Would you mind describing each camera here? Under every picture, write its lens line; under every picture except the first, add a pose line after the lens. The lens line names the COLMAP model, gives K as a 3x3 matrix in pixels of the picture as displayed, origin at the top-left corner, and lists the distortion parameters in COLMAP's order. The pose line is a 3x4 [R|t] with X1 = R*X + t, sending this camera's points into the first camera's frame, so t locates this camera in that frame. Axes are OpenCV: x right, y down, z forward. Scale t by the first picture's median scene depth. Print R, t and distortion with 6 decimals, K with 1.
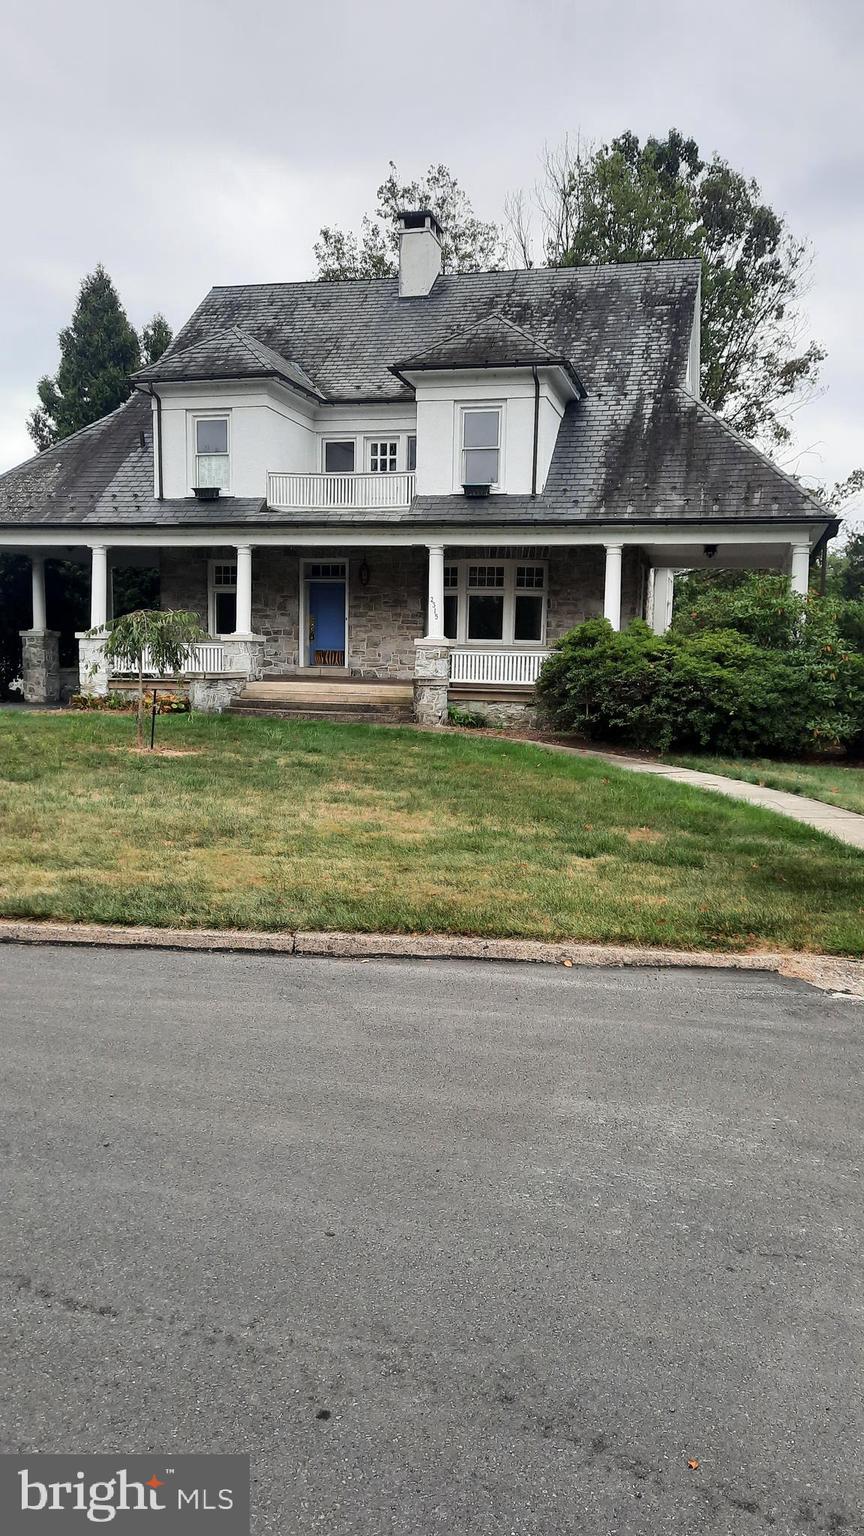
lens RADIAL K [[1112.7, 0, 428.1], [0, 1112.7, 768.8], [0, 0, 1]] dist [0.075259, -0.093108]
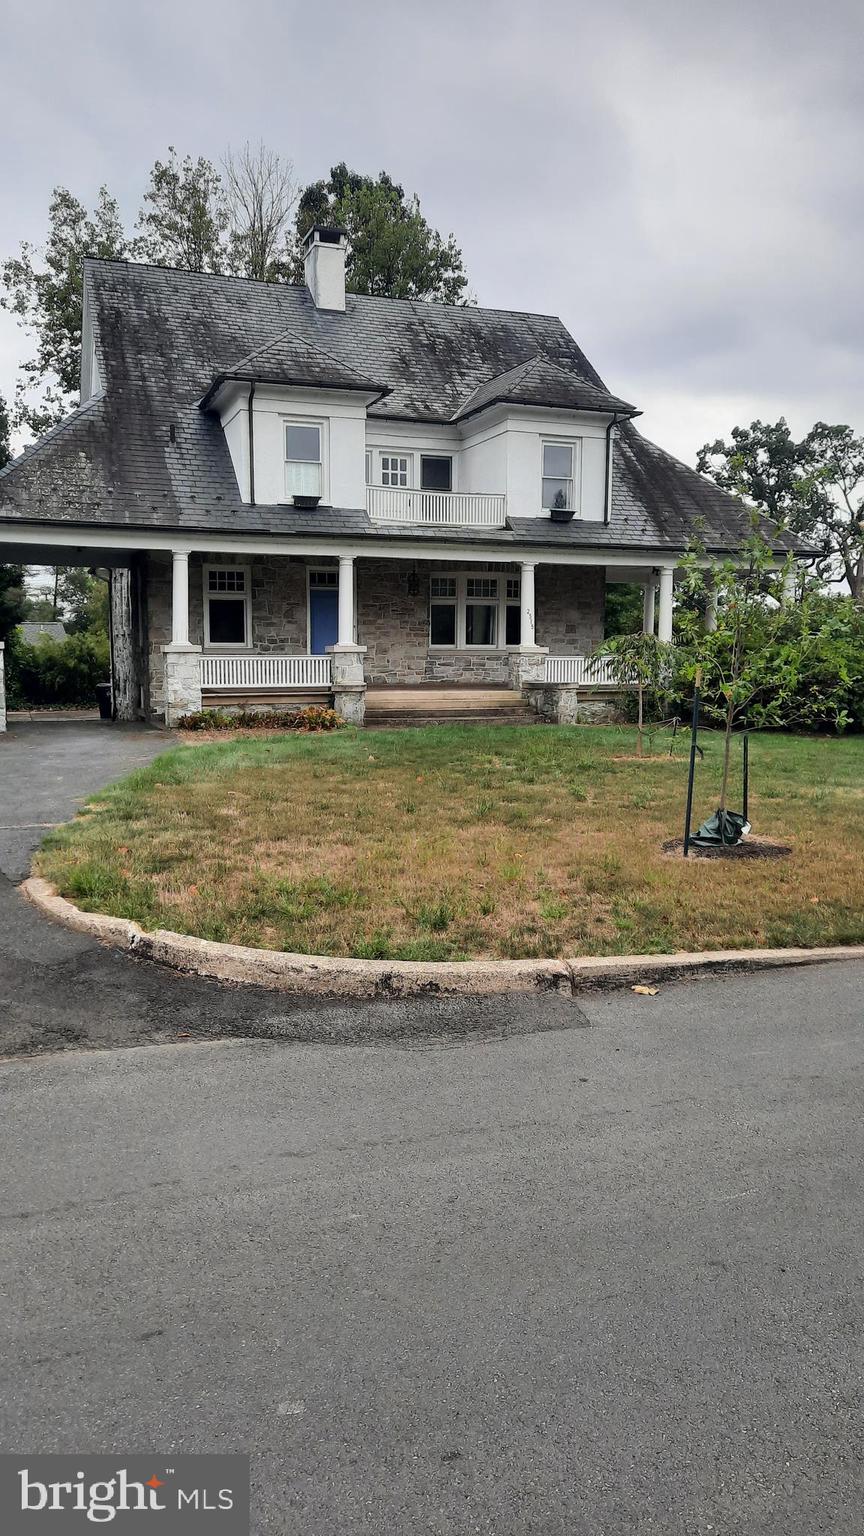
lens RADIAL K [[1112.7, 0, 428.1], [0, 1112.7, 768.8], [0, 0, 1]] dist [0.075259, -0.093108]
pose [[0.821733, -0.078093, 0.564497, -0.672513], [0.072420, 0.996845, 0.032482, -0.036525], [-0.565252, 0.014189, 0.824796, 0.134721]]
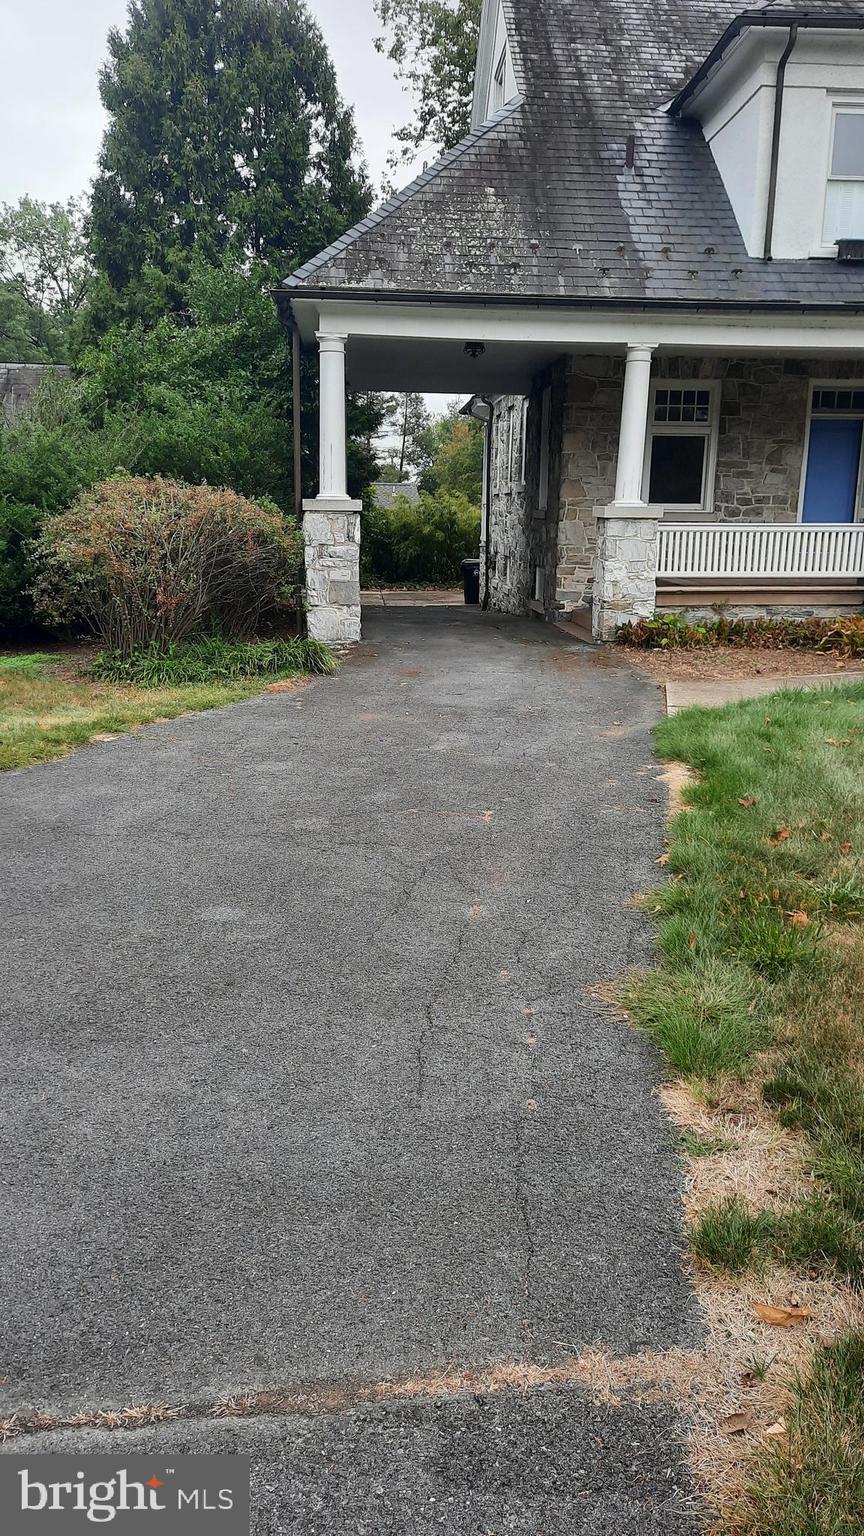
lens RADIAL K [[1112.7, 0, 428.1], [0, 1112.7, 768.8], [0, 0, 1]] dist [0.075259, -0.093108]
pose [[0.950687, -0.076311, 0.300617, -0.587361], [0.038062, 0.990638, 0.131102, -0.070064], [-0.307807, -0.113195, 0.944691, 0.496451]]
